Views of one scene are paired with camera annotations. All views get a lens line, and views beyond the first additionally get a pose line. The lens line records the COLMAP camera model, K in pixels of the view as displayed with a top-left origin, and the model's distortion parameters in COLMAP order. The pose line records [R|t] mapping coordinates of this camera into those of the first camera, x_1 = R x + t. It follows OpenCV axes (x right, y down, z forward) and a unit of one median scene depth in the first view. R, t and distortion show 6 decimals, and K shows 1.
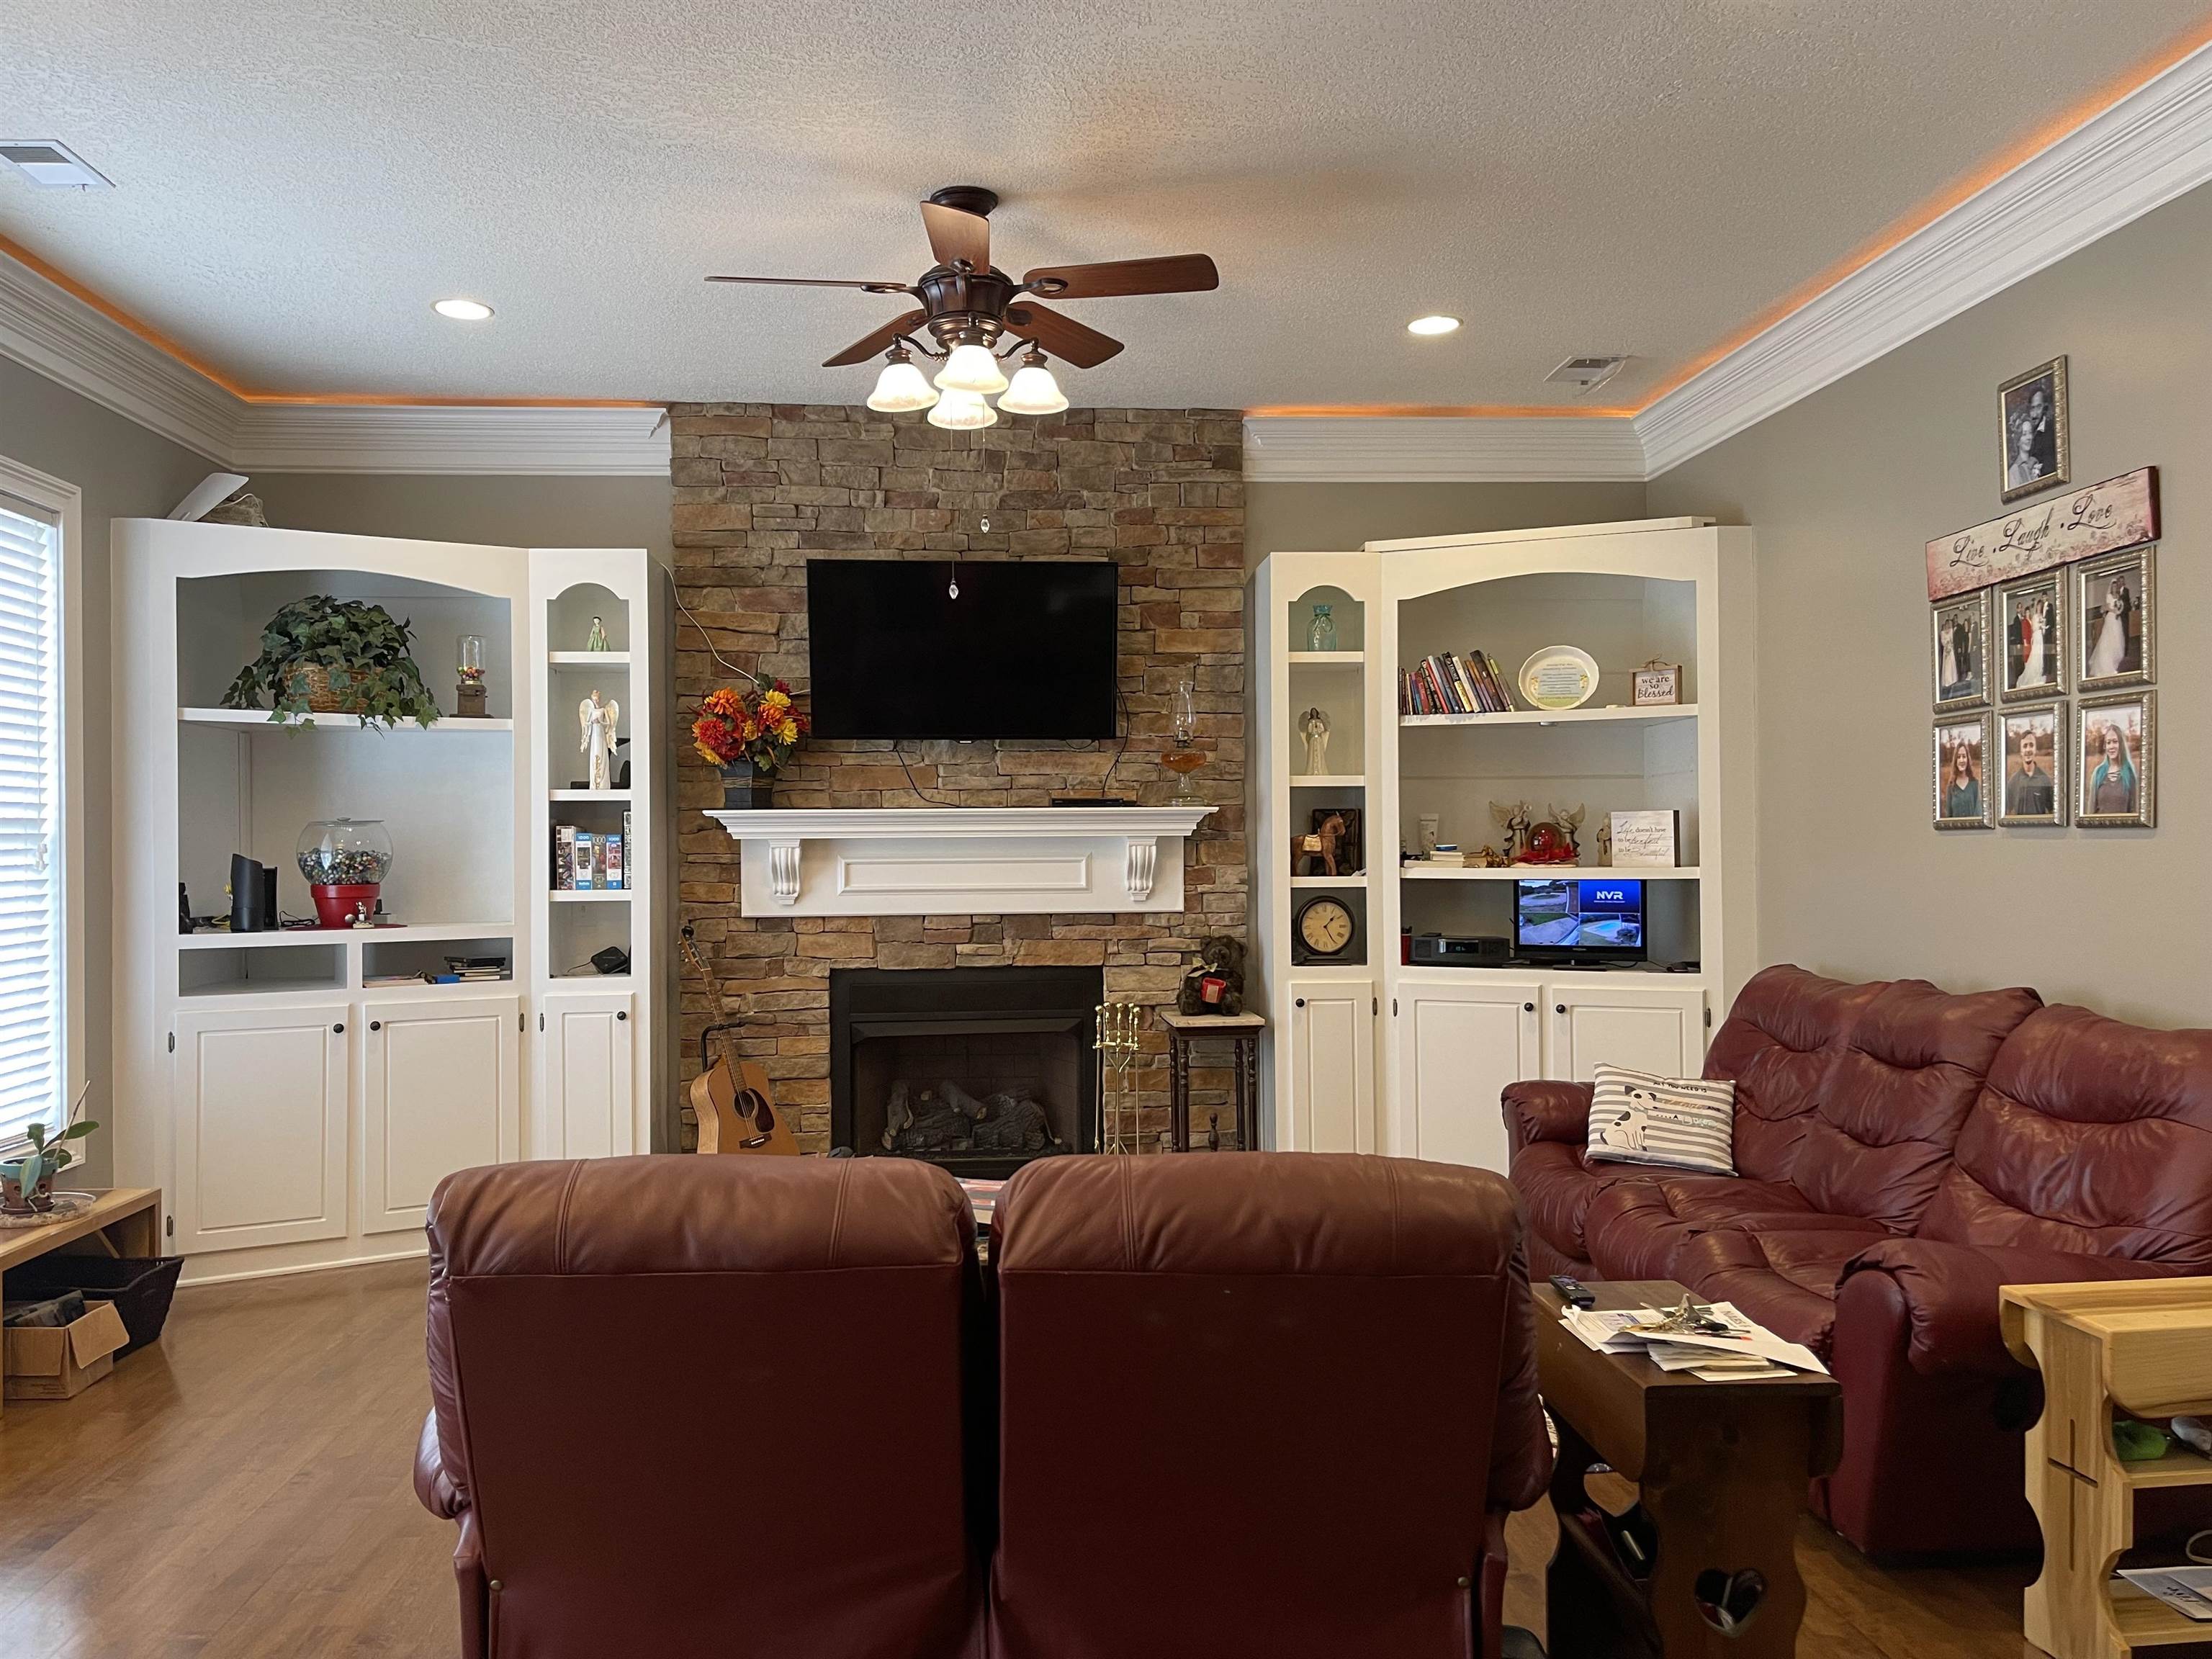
lens RADIAL K [[1668.4, 0, 1114.0], [0, 1668.4, 842.3], [0, 0, 1]] dist [0.089975, -0.122790]
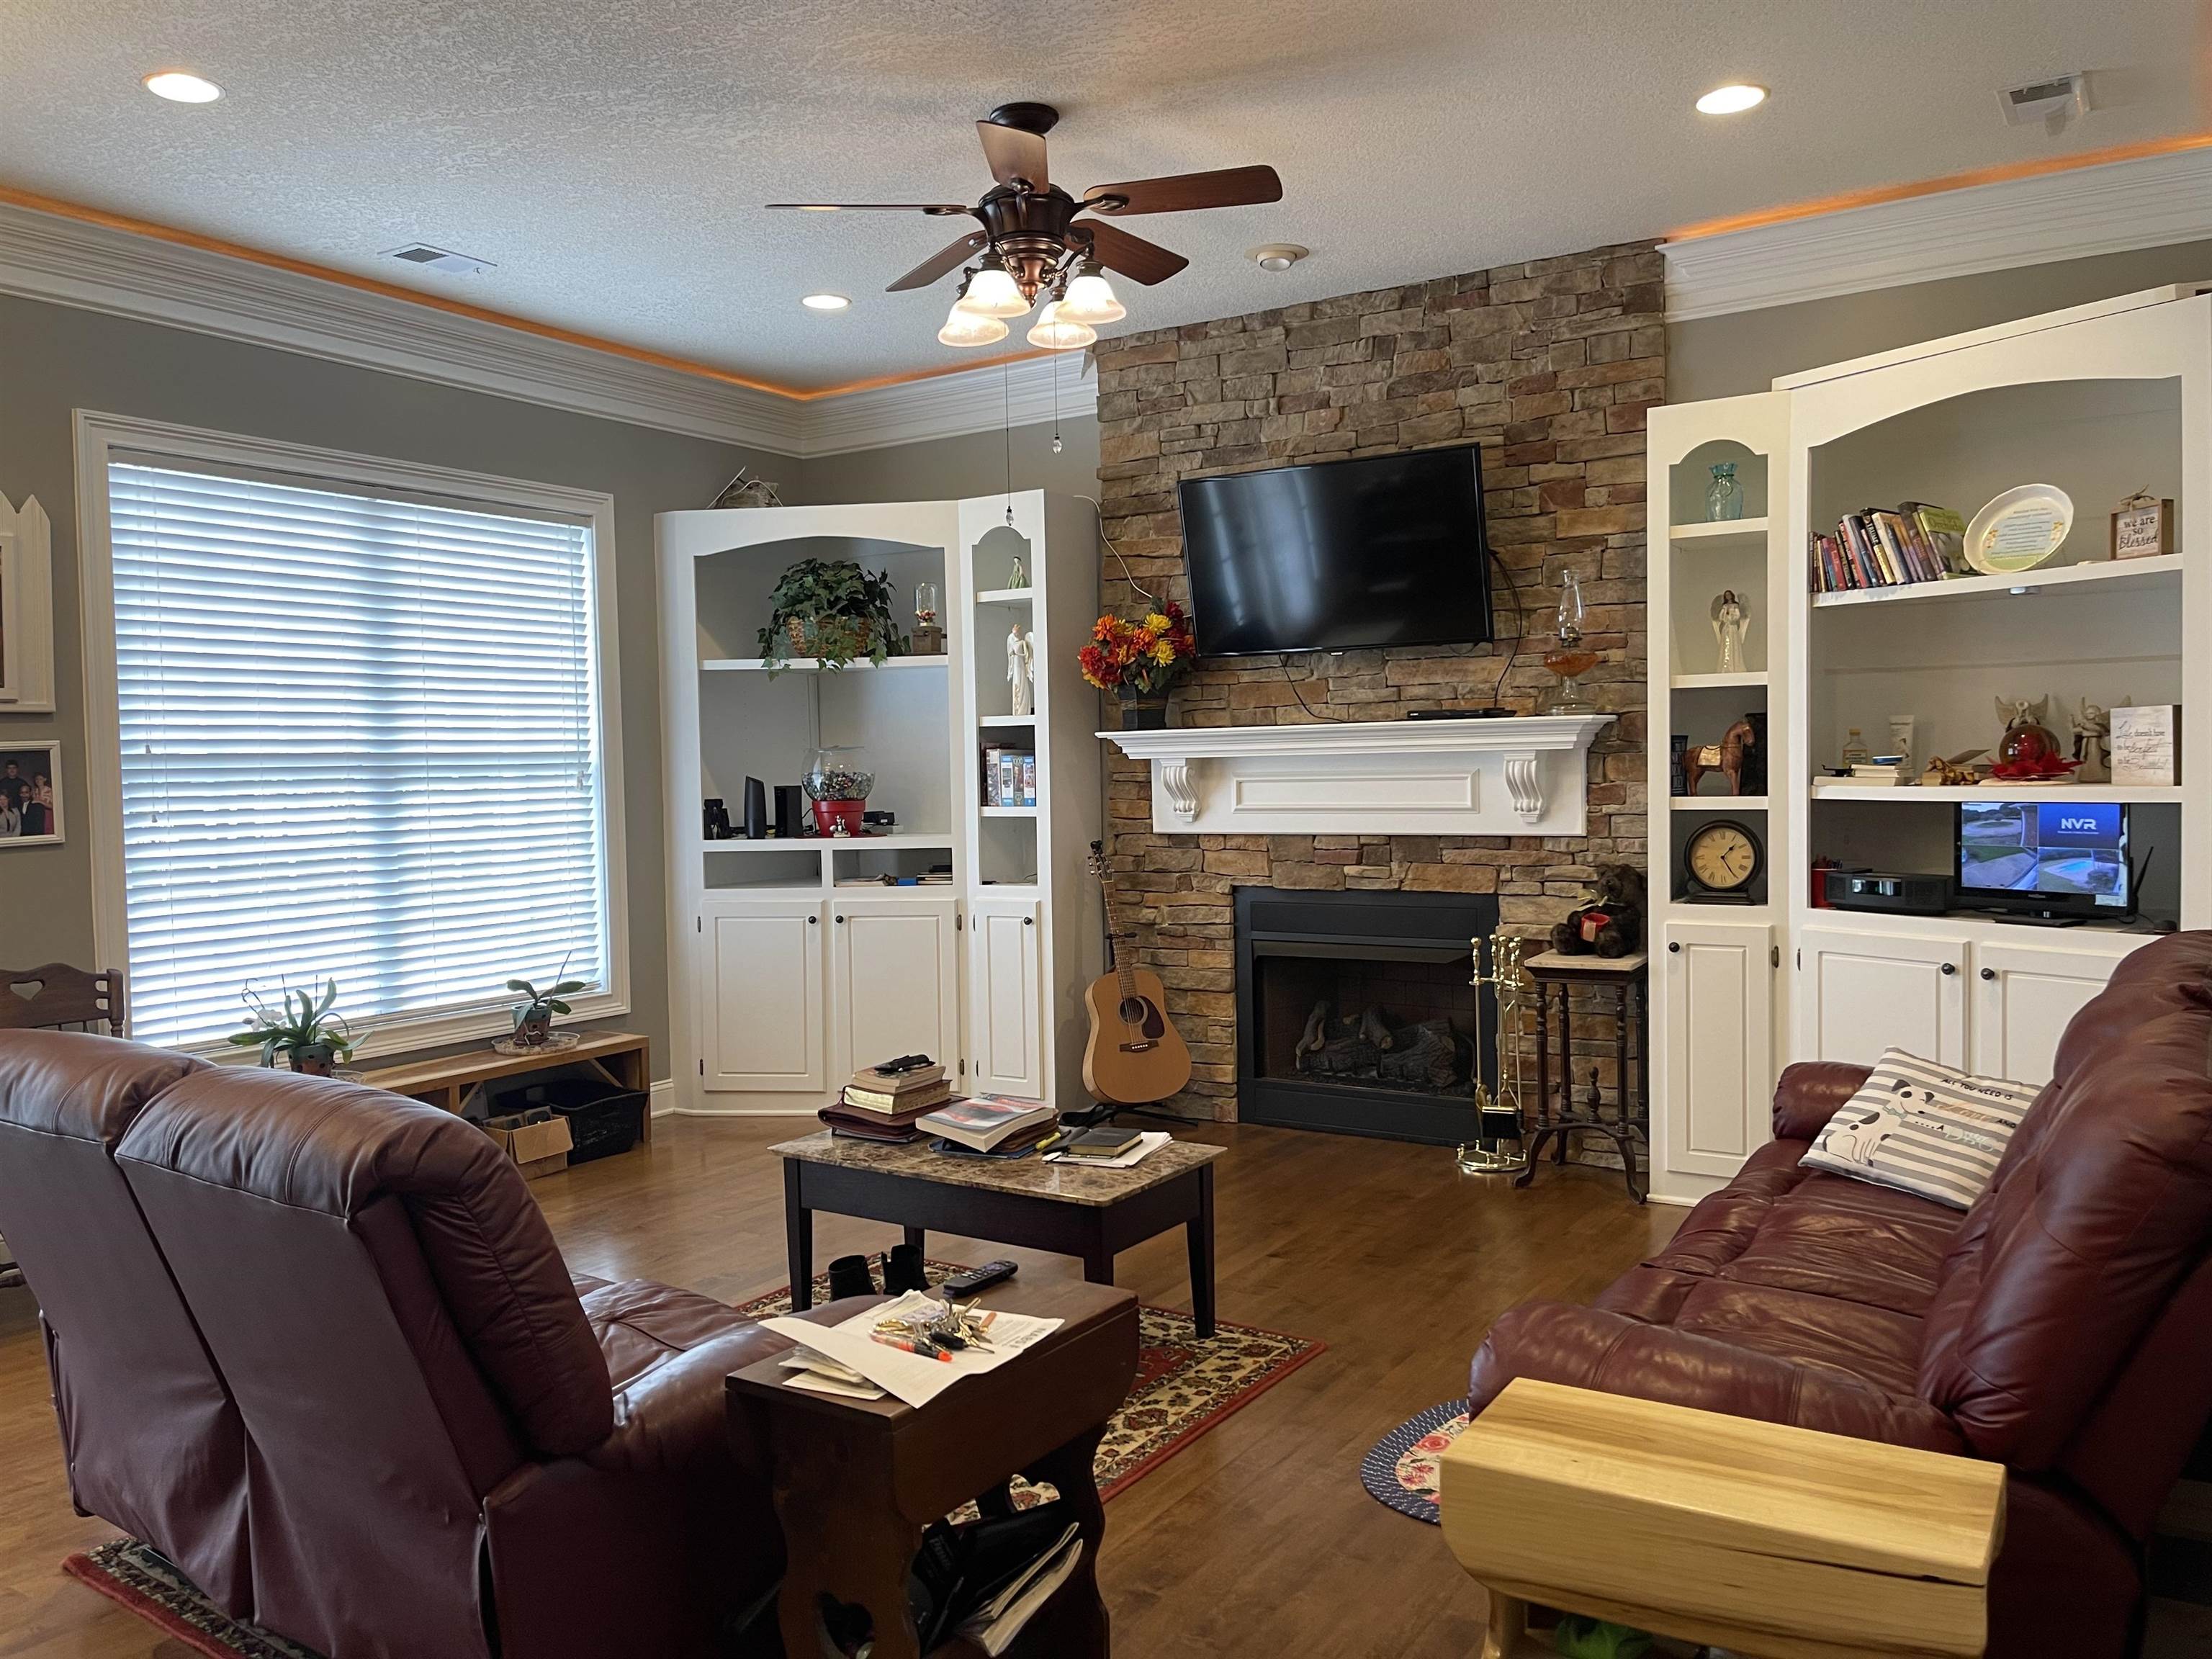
lens RADIAL K [[1698.9, 0, 1102.5], [0, 1698.9, 836.1], [0, 0, 1]] dist [0.081017, -0.117037]
pose [[0.795304, 0.018456, -0.605929, 0.395955], [0.015223, 0.998613, 0.050397, -0.007249], [0.606019, -0.049305, 0.793920, 0.142965]]
